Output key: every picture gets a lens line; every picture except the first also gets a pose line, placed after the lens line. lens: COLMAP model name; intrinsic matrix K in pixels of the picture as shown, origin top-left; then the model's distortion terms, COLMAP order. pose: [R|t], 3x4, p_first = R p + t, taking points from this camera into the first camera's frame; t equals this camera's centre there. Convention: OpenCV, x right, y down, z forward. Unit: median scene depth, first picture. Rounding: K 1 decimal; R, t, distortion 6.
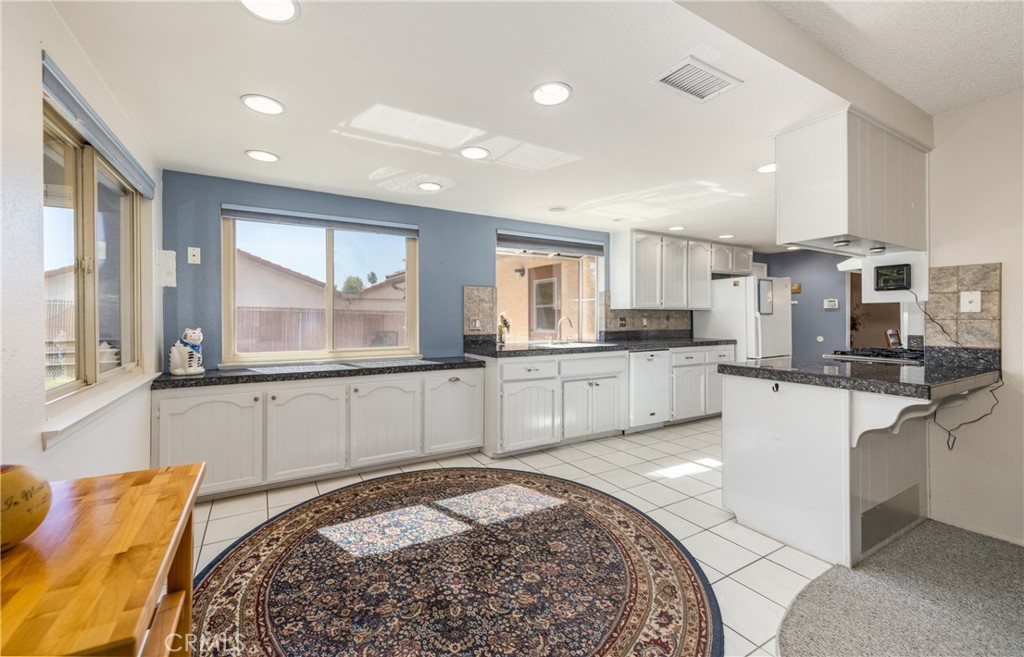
lens RADIAL K [[425.6, 0, 508.2], [0, 425.6, 316.8], [0, 0, 1]] dist [-0.001081, -0.000010]
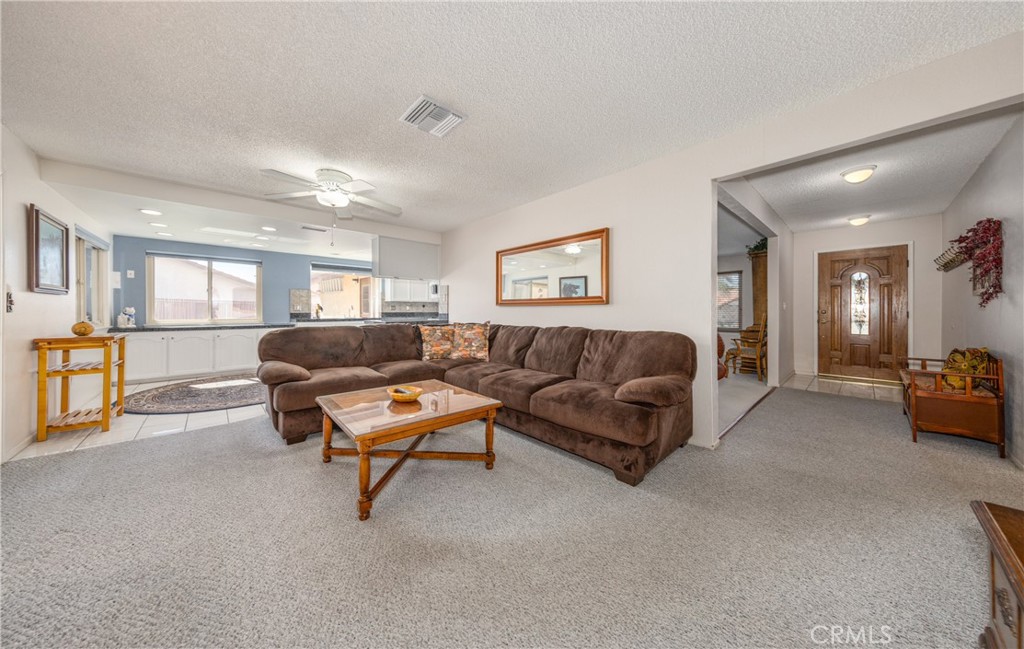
lens RADIAL K [[321.1, 0, 491.0], [0, 321.1, 310.7], [0, 0, 1]] dist [0.001131, 0.000042]
pose [[0.982452, 0.001489, 0.186508, 0.748708], [-0.002067, 0.999994, 0.002904, 0.033577], [-0.186502, -0.003238, 0.982449, -0.938712]]
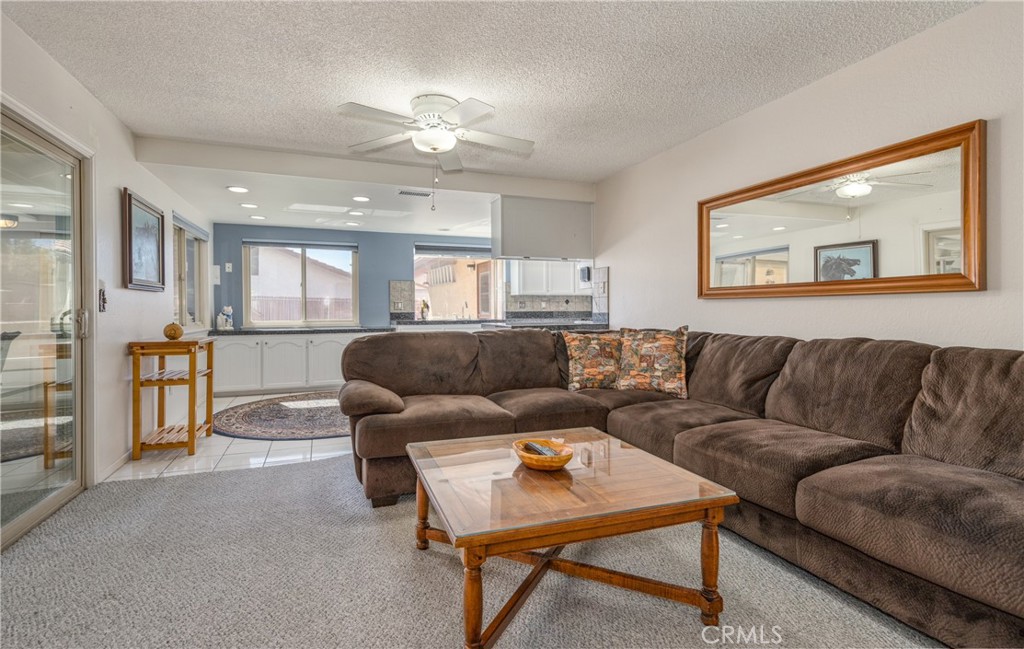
lens RADIAL K [[478.5, 0, 487.8], [0, 478.5, 310.1], [0, 0, 1]] dist [0.002424, 0.000178]
pose [[0.983742, -0.002809, -0.179564, 0.738422], [0.003671, 0.999983, 0.004471, 0.035978], [0.179548, -0.005058, 0.983736, -0.842383]]
